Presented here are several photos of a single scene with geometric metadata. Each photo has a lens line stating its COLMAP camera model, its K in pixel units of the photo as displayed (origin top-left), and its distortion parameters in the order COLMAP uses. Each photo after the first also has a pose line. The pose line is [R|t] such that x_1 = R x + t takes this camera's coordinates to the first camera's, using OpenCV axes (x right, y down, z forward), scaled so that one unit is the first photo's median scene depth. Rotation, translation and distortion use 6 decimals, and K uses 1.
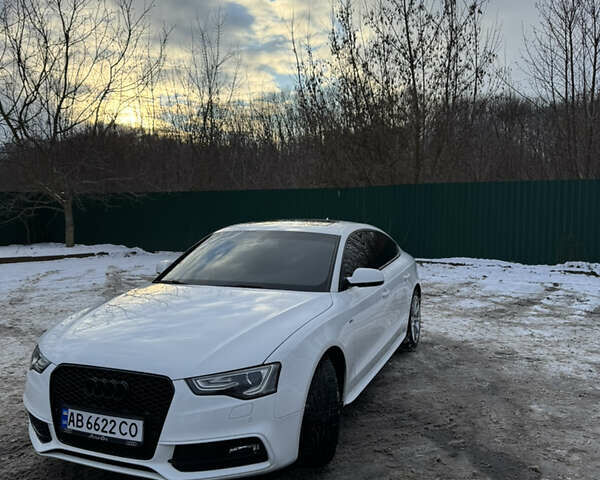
lens RADIAL K [[562.9, 0, 293.7], [0, 562.9, 243.3], [0, 0, 1]] dist [0.160381, -0.331480]
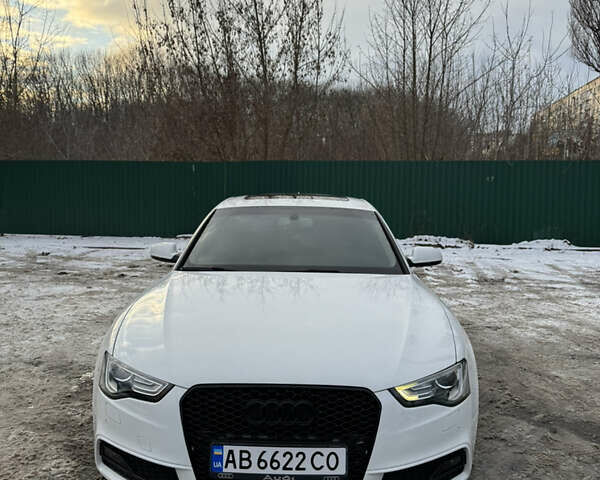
lens RADIAL K [[562.9, 0, 293.7], [0, 562.9, 243.3], [0, 0, 1]] dist [0.160381, -0.331480]
pose [[0.929384, -0.022293, 0.368440, -0.555226], [0.007436, 0.999103, 0.041696, -0.002297], [-0.369039, -0.036012, 0.928716, 0.281849]]
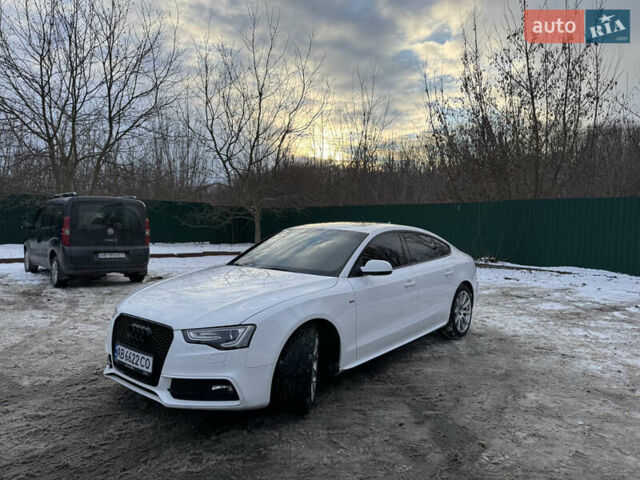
lens RADIAL K [[456.2, 0, 320.0], [0, 456.2, 240.0], [0, 0, 1]] dist [0.023049, -0.004432]
pose [[0.955382, 0.029569, -0.293891, 0.389623], [-0.036863, 0.999134, -0.019310, 0.033456], [0.293065, 0.029282, 0.955644, 0.060293]]
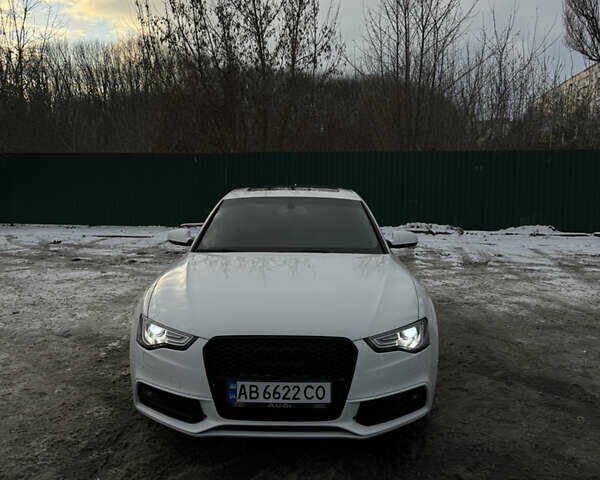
lens RADIAL K [[562.9, 0, 293.7], [0, 562.9, 243.3], [0, 0, 1]] dist [0.160381, -0.331480]
pose [[0.928614, -0.035993, 0.369297, -0.628026], [0.014222, 0.998005, 0.061506, -0.002280], [-0.370774, -0.051863, 0.927274, 0.085245]]
